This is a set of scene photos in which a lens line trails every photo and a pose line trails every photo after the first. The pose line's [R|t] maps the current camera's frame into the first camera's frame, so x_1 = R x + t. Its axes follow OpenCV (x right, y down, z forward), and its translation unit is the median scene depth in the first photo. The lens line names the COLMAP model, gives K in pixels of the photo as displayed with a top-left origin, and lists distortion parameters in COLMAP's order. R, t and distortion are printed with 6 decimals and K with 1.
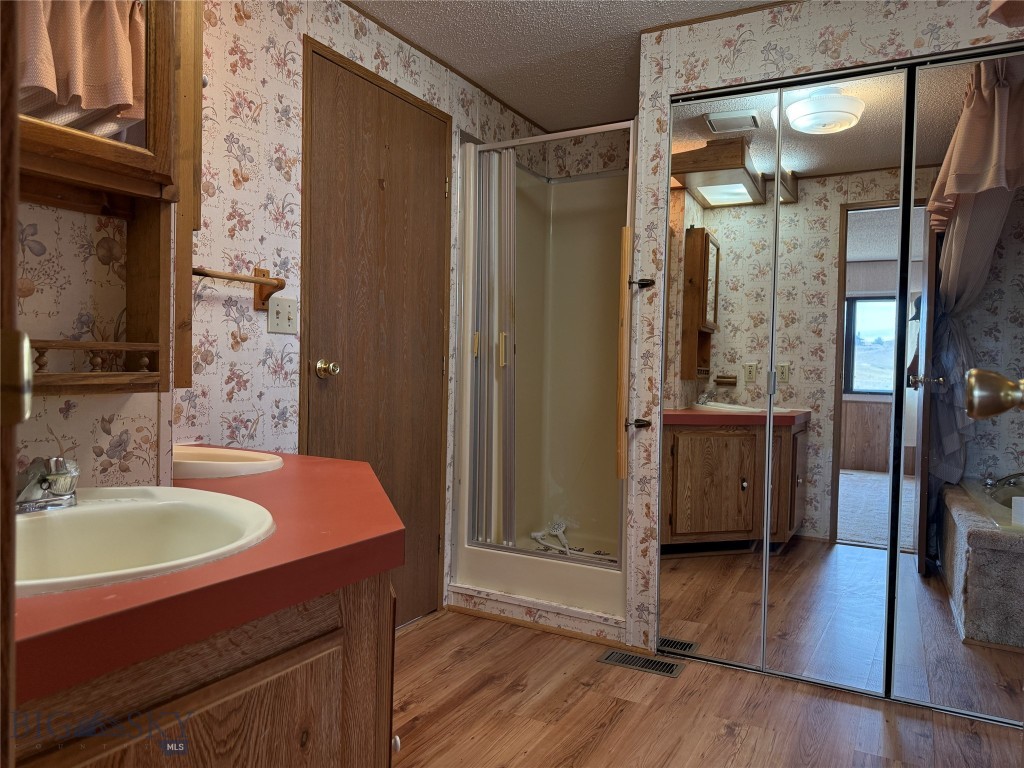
lens RADIAL K [[712.1, 0, 512.0], [0, 712.1, 384.0], [0, 0, 1]] dist [0.125937, -0.122387]
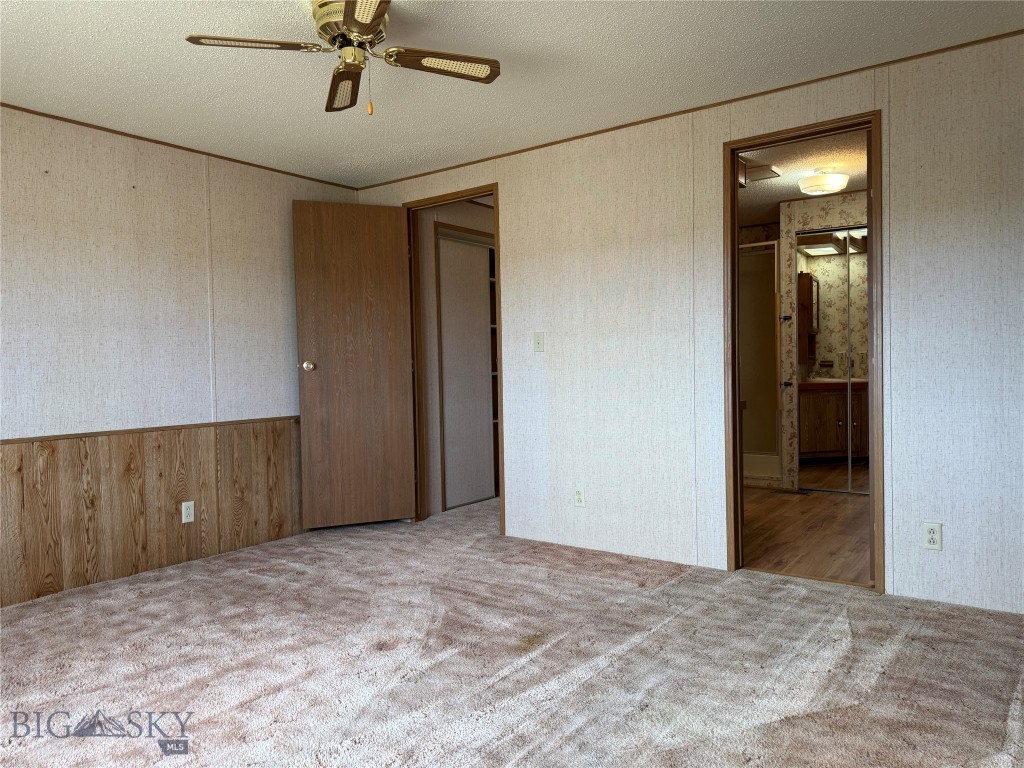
lens RADIAL K [[719.5, 0, 512.0], [0, 719.5, 384.0], [0, 0, 1]] dist [0.093808, -0.125197]
pose [[0.992957, -0.038145, -0.112166, -0.311072], [0.038414, 0.999262, 0.000239, 0.018782], [0.112074, -0.004546, 0.993689, -0.989717]]
